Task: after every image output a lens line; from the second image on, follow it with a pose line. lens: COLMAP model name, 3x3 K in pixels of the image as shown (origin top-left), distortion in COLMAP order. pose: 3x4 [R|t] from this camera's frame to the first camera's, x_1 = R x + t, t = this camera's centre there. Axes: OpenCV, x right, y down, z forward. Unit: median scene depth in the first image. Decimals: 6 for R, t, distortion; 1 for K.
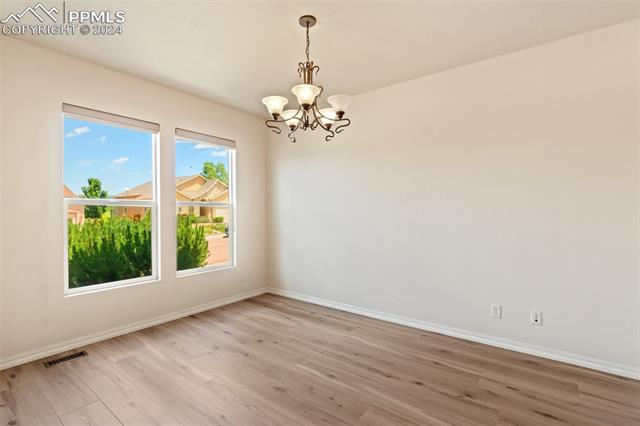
lens RADIAL K [[302.2, 0, 315.6], [0, 302.2, 214.0], [0, 0, 1]] dist [0.004941, -0.003419]
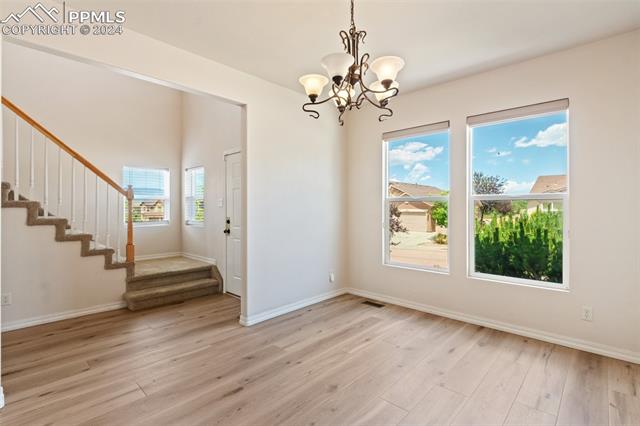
lens RADIAL K [[302.2, 0, 318.1], [0, 302.2, 212.3], [0, 0, 1]] dist [0.004941, -0.003419]
pose [[-0.103862, 0.019751, -0.994396, 0.548748], [-0.001995, 0.999797, 0.020067, -0.013484], [0.994590, 0.004068, -0.103802, 0.669905]]
